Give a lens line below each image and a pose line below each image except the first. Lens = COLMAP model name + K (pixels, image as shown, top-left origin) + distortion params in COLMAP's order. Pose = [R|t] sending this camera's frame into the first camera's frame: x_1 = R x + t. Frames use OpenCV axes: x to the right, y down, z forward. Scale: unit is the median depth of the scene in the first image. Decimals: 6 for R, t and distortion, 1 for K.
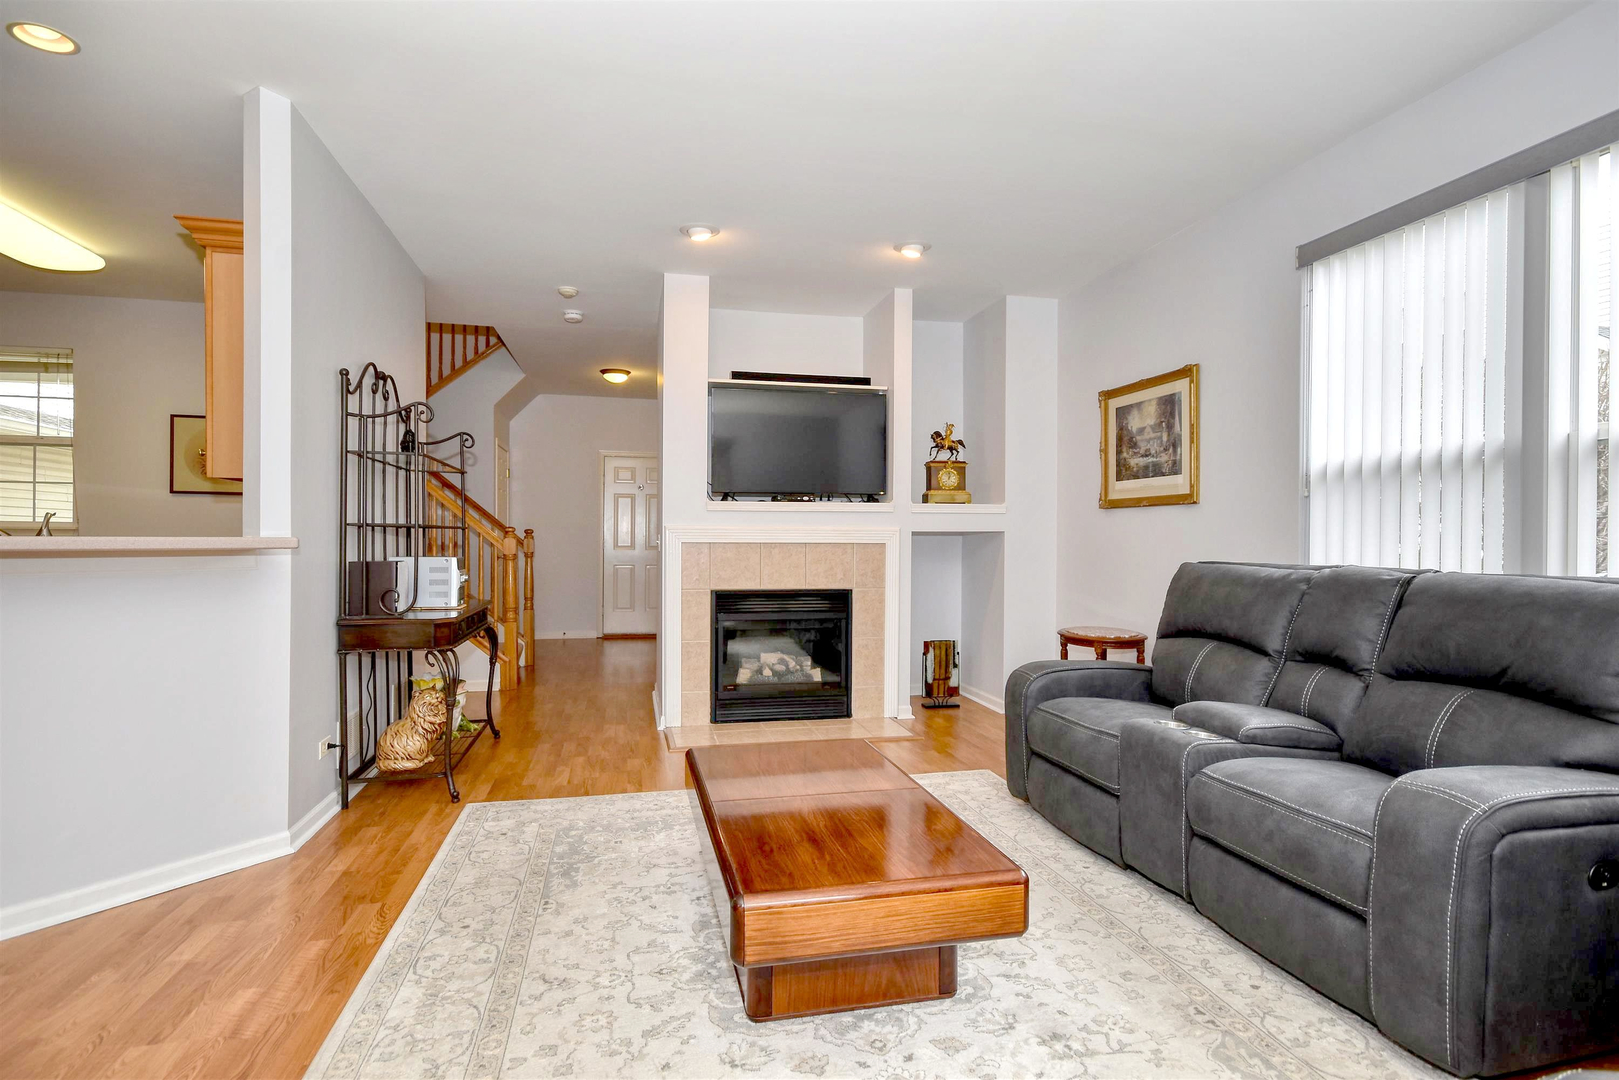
lens RADIAL K [[811.1, 0, 831.5], [0, 811.1, 545.9], [0, 0, 1]] dist [0.006359, -0.000064]
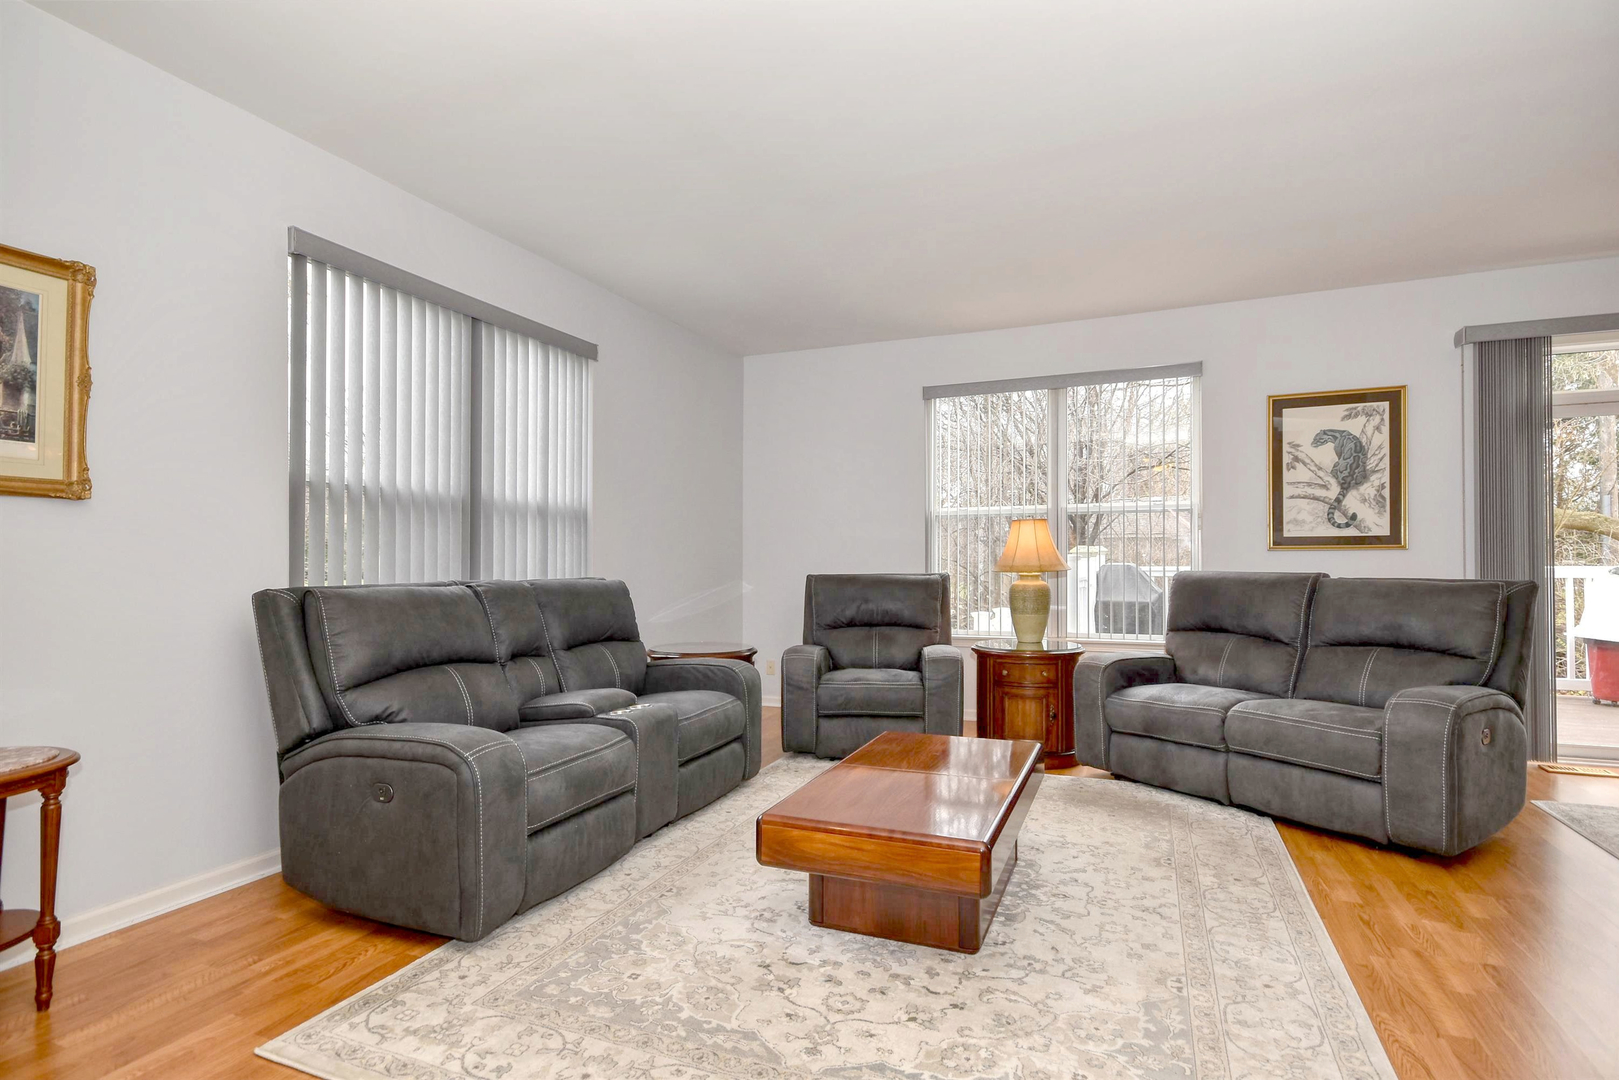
lens RADIAL K [[811.1, 0, 790.2], [0, 811.1, 540.8], [0, 0, 1]] dist [0.006359, -0.000064]
pose [[-0.790239, 0.013832, 0.612643, -0.328455], [0.007042, 0.999884, -0.013493, -0.009853], [-0.612758, -0.006349, -0.790245, 1.134184]]
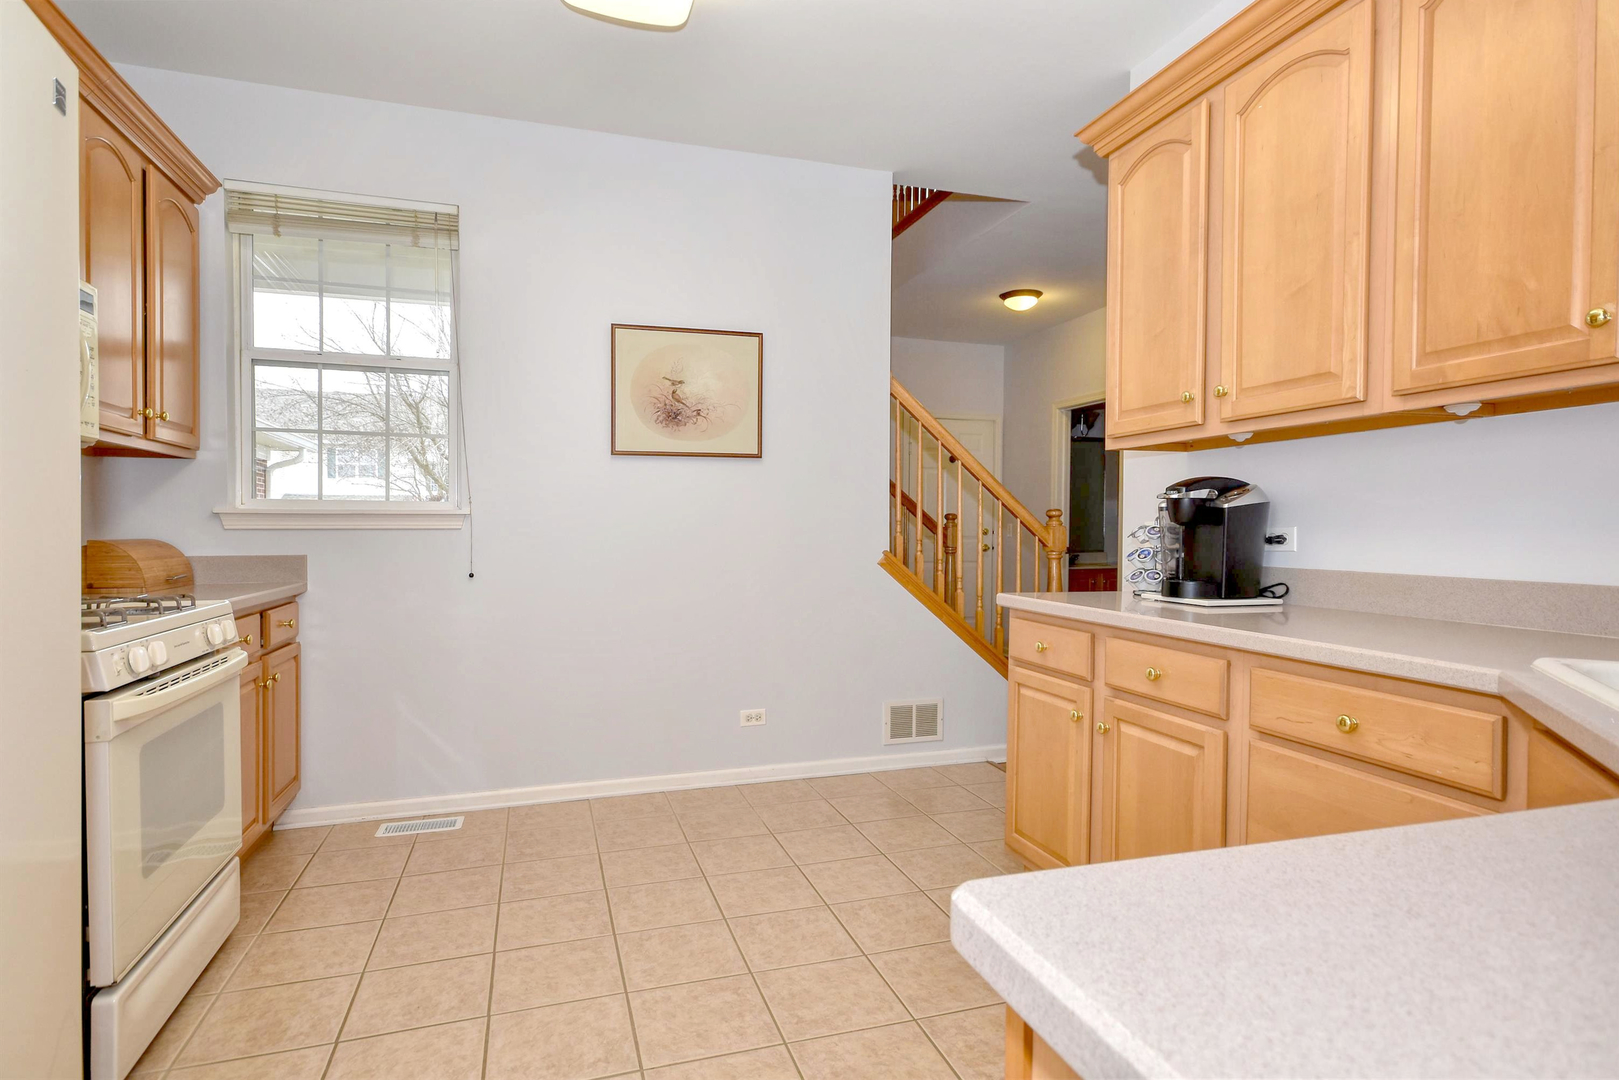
lens RADIAL K [[868.5, 0, 776.3], [0, 868.5, 535.2], [0, 0, 1]] dist [0.008851, 0.004060]
pose [[0.998435, 0.000066, 0.055920, -0.915923], [-0.000157, 0.999999, 0.001624, -0.008496], [-0.055920, -0.001631, 0.998434, 0.454159]]
